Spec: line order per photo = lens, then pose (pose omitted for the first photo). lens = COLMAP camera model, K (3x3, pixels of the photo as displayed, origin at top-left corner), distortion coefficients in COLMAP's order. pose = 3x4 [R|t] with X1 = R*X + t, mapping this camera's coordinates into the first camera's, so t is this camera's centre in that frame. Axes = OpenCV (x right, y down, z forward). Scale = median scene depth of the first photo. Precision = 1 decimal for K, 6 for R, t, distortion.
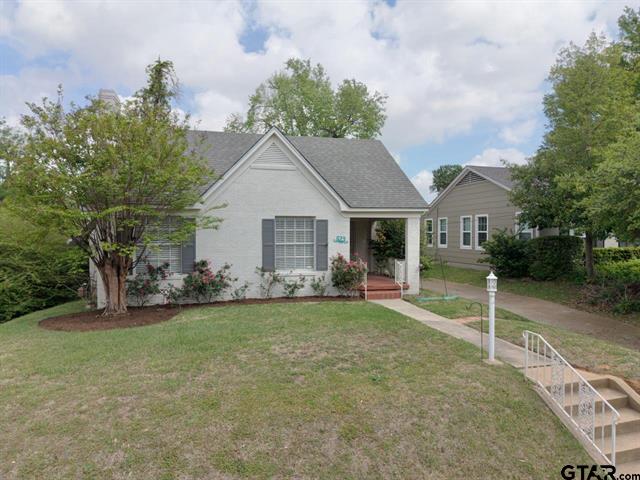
lens RADIAL K [[442.2, 0, 319.4], [0, 442.2, 237.6], [0, 0, 1]] dist [0.021938, -0.007276]
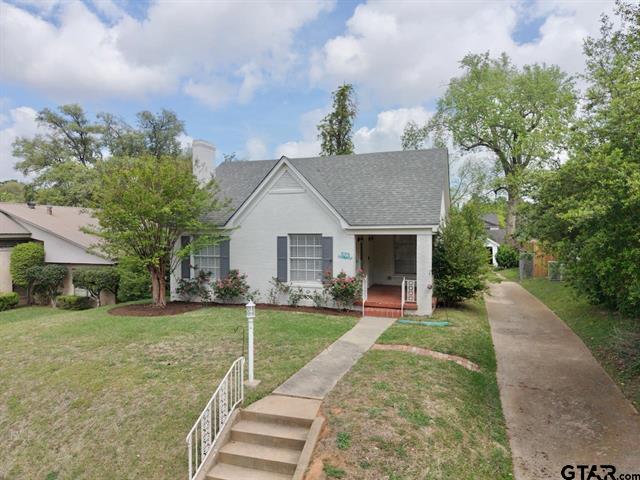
lens RADIAL K [[442.2, 0, 319.6], [0, 442.2, 240.1], [0, 0, 1]] dist [0.021938, -0.007276]
pose [[0.817968, 0.012790, -0.575122, 0.613363], [-0.008535, 0.999913, 0.010098, -0.043665], [0.575201, -0.003351, 0.818005, 0.111964]]
